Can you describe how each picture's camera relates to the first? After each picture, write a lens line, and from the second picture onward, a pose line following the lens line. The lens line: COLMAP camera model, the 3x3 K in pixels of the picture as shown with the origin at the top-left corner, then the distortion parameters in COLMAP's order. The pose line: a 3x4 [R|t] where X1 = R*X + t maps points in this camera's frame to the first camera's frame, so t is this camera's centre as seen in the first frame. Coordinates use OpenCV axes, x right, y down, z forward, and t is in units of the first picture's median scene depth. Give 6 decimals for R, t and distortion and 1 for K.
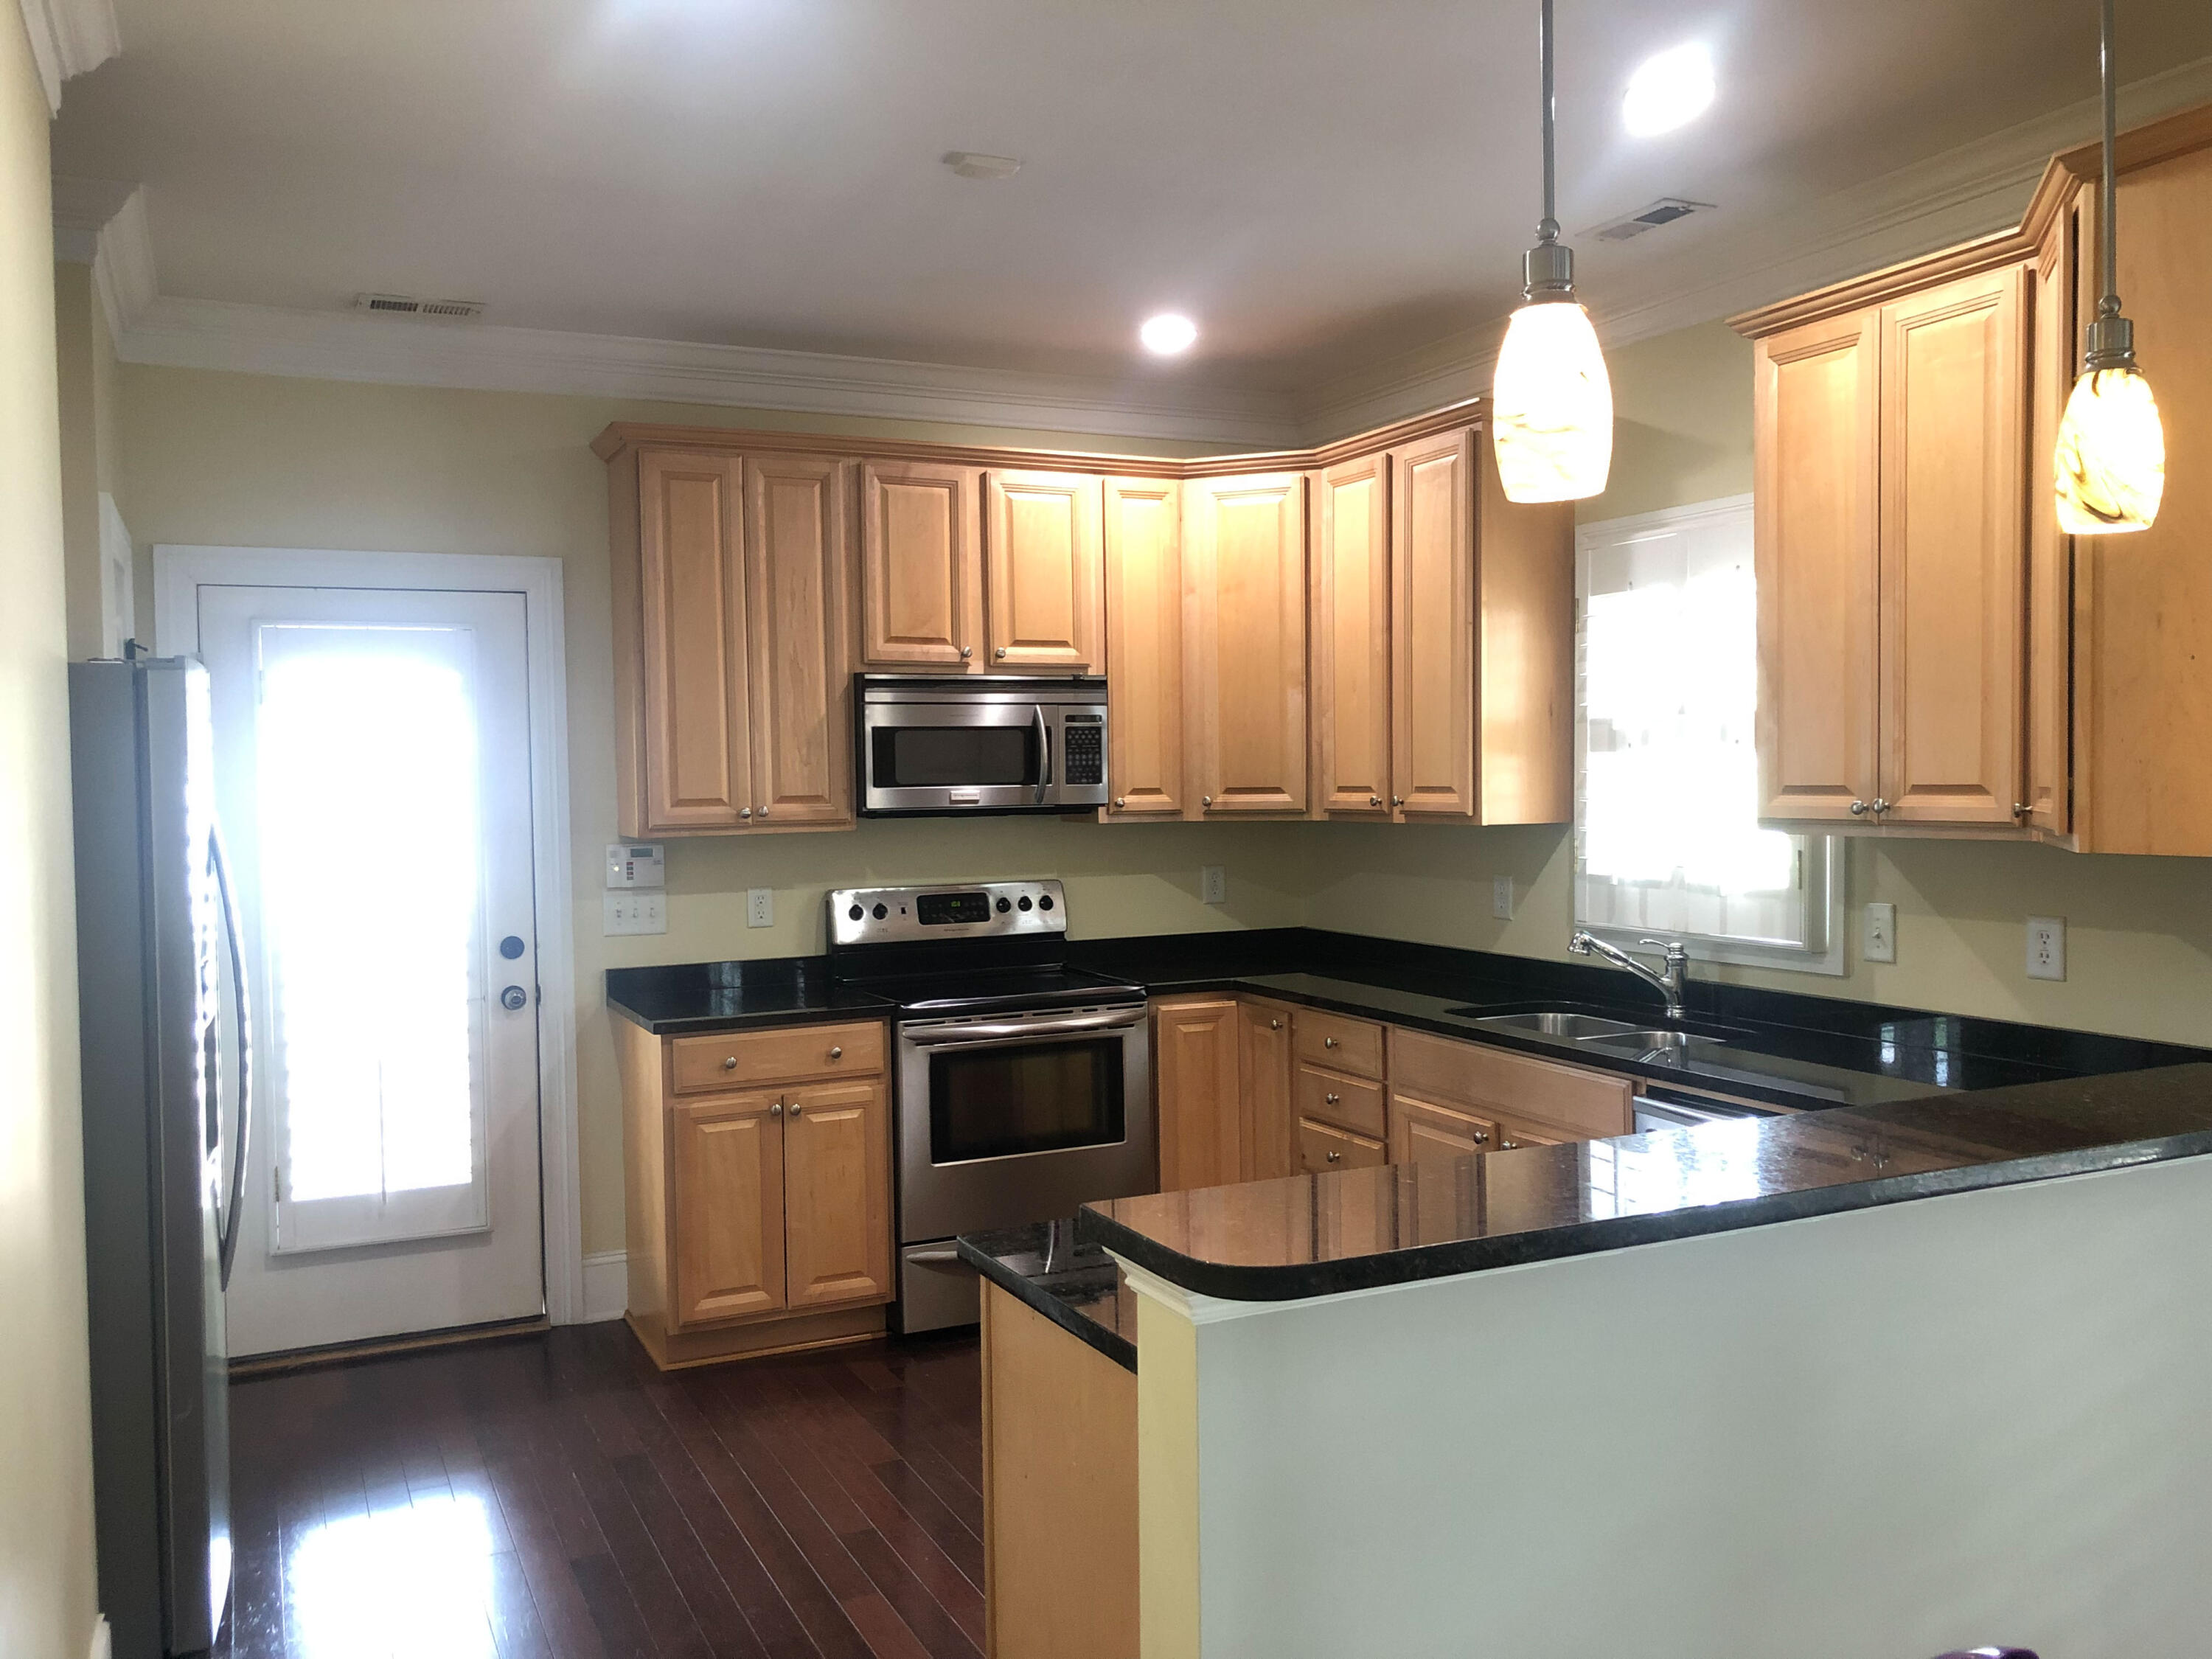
lens RADIAL K [[1807.5, 0, 1105.6], [0, 1807.5, 835.6], [0, 0, 1]] dist [0.024804, -0.026578]
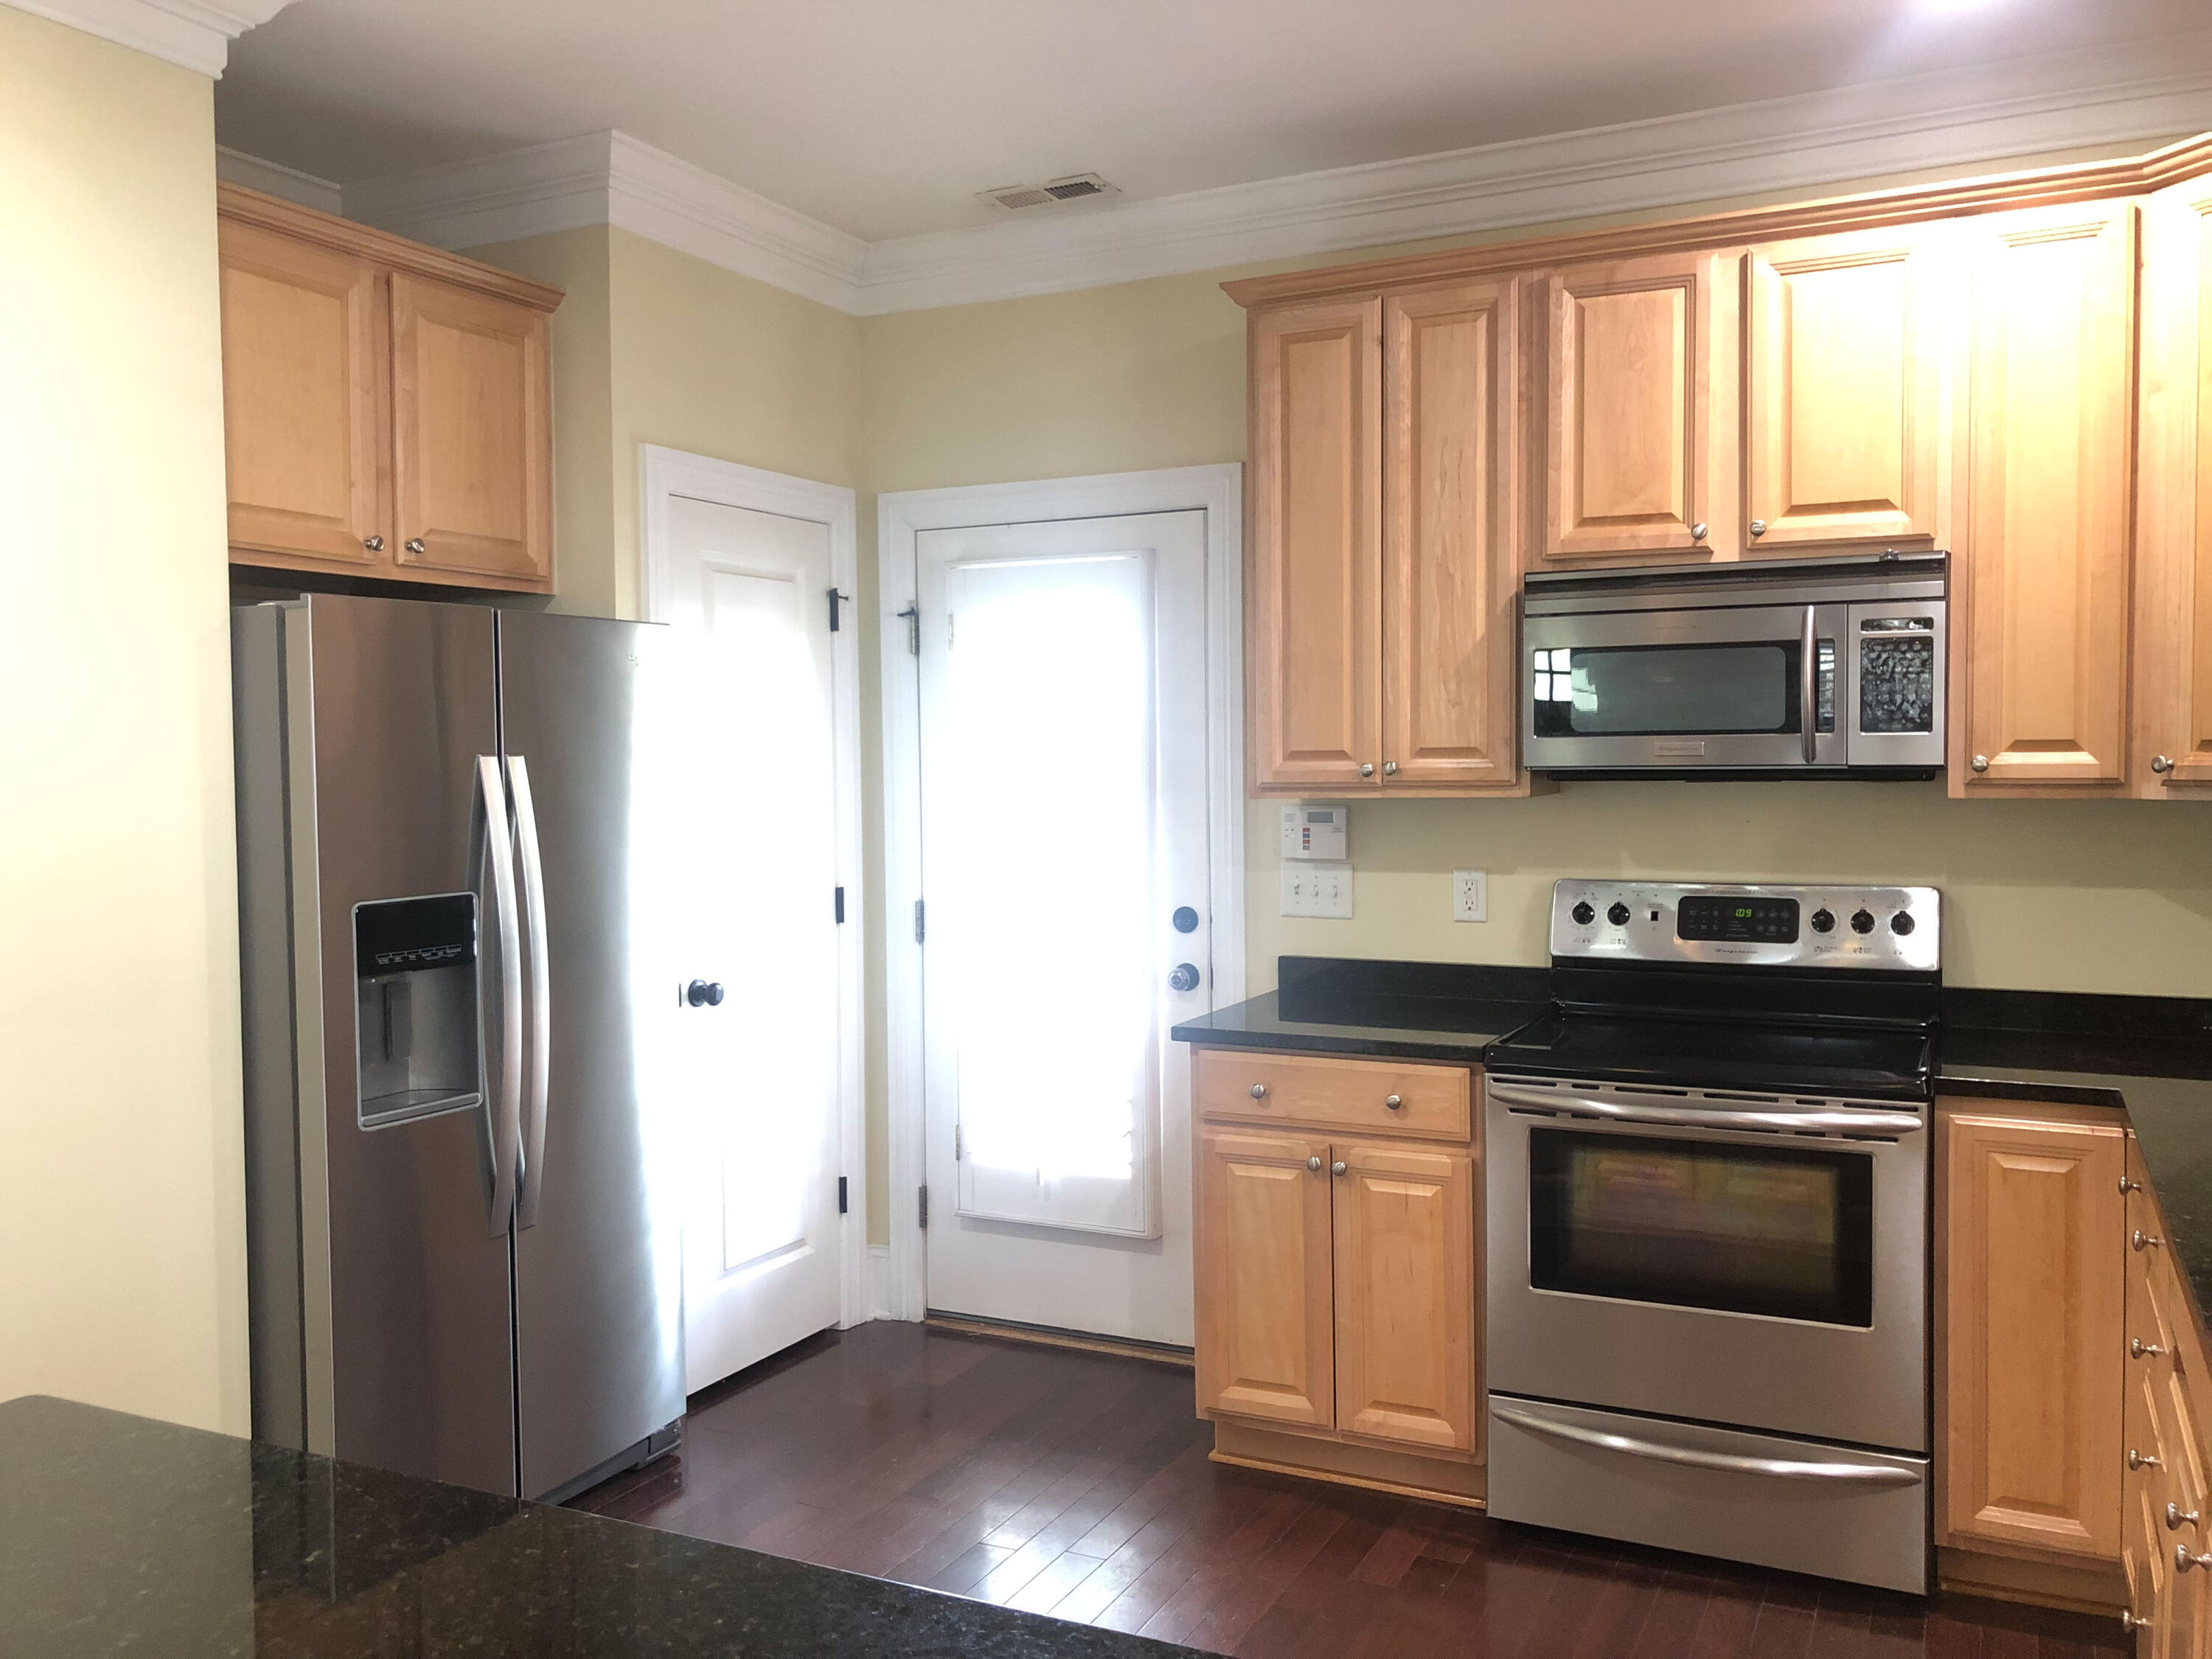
lens RADIAL K [[1807.5, 0, 1102.4], [0, 1807.5, 824.5], [0, 0, 1]] dist [0.024804, -0.026578]
pose [[0.613911, 0.040523, -0.788334, 0.321701], [-0.030264, 0.999156, 0.027791, -0.006699], [0.788795, 0.006797, 0.614619, 0.429444]]
